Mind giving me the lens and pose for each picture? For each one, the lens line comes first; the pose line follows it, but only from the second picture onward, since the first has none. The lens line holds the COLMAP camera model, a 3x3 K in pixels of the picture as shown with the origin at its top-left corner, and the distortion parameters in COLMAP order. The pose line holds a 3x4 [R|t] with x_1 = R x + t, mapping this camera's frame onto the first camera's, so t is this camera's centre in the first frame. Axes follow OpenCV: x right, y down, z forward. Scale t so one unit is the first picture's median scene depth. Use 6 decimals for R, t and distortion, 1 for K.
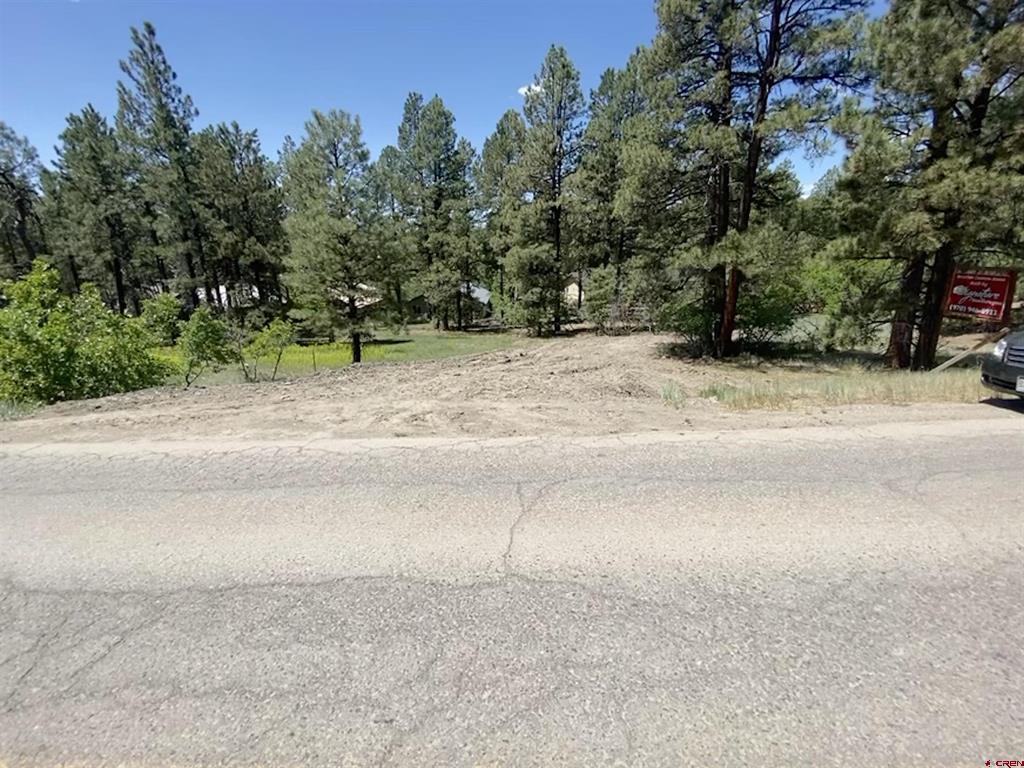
lens RADIAL K [[453.8, 0, 512.0], [0, 453.8, 384.0], [0, 0, 1]] dist [-0.015078, -0.000802]
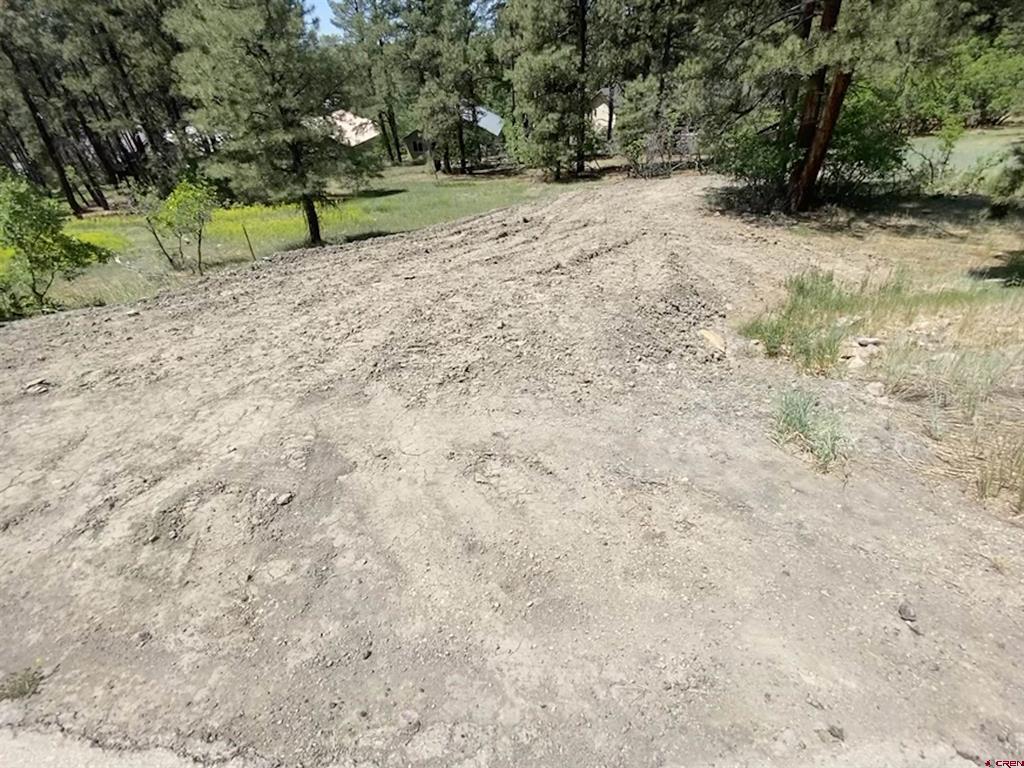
lens RADIAL K [[453.8, 0, 512.0], [0, 453.8, 384.0], [0, 0, 1]] dist [-0.015078, -0.000802]
pose [[0.998517, -0.009658, -0.053577, 0.019455], [0.026662, 0.944795, 0.326575, -0.027425], [0.047465, -0.327520, 0.943651, 0.112336]]
